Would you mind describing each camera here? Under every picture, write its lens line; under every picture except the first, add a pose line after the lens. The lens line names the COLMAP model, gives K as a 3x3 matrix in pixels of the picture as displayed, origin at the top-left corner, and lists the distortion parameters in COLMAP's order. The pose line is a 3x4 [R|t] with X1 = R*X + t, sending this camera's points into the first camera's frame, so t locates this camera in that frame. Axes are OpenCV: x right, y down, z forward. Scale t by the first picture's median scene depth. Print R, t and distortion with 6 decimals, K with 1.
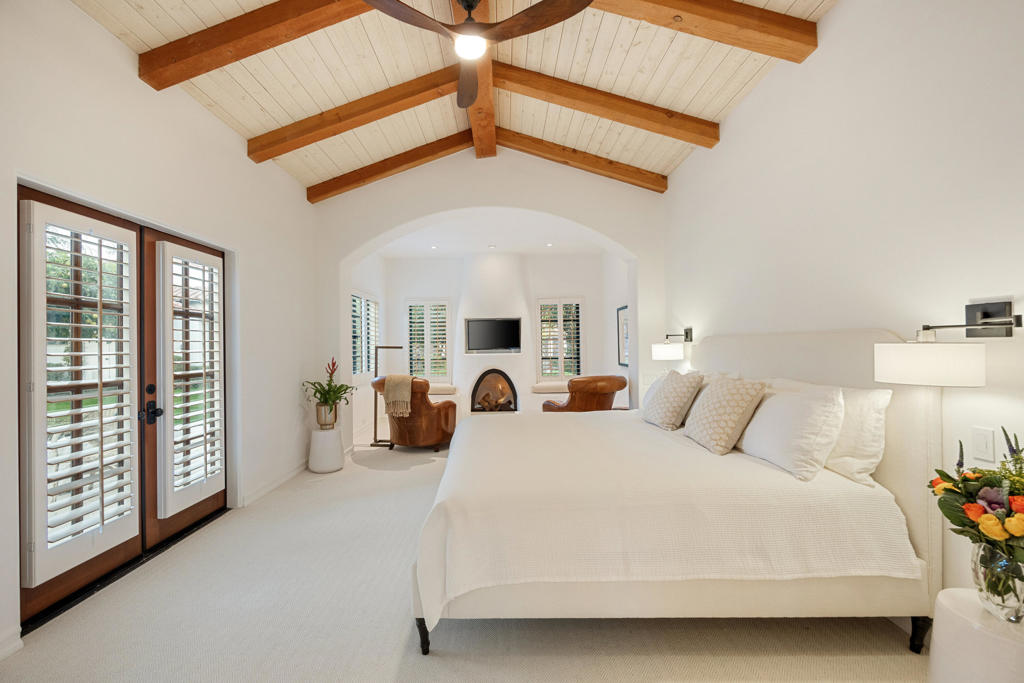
lens RADIAL K [[405.0, 0, 512.0], [0, 405.0, 341.5], [0, 0, 1]] dist [-0.013772, -0.000047]
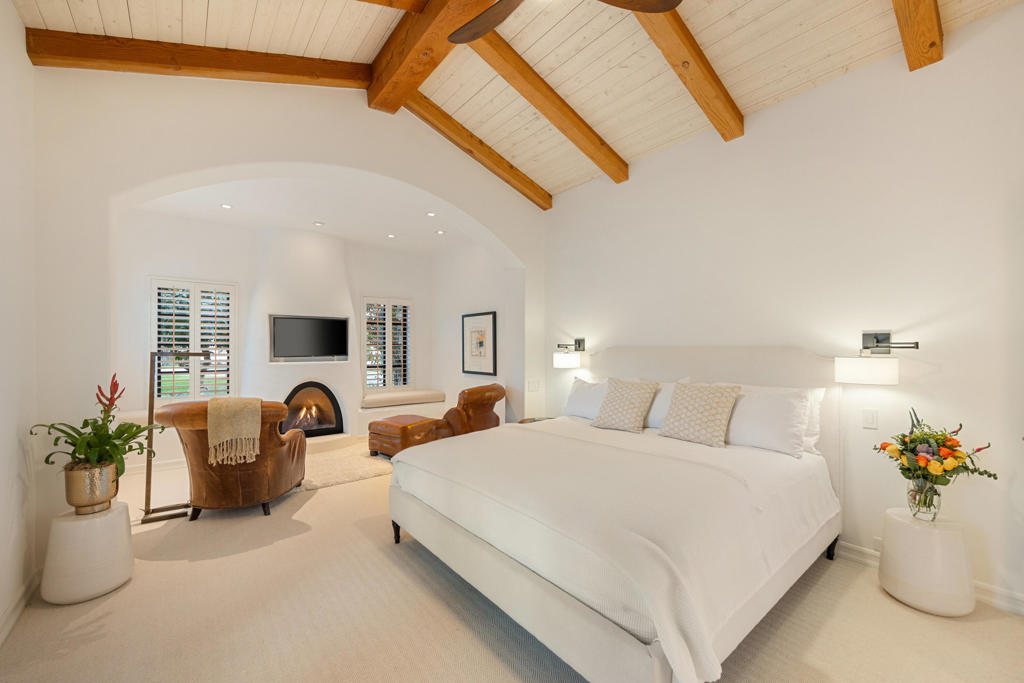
lens RADIAL K [[401.8, 0, 512.6], [0, 401.8, 347.1], [0, 0, 1]] dist [-0.001075, 0.000090]
pose [[0.764507, 0.016031, 0.644416, -0.366816], [-0.017103, 0.999843, -0.004582, -0.001980], [-0.644388, -0.007519, 0.764661, 0.245970]]
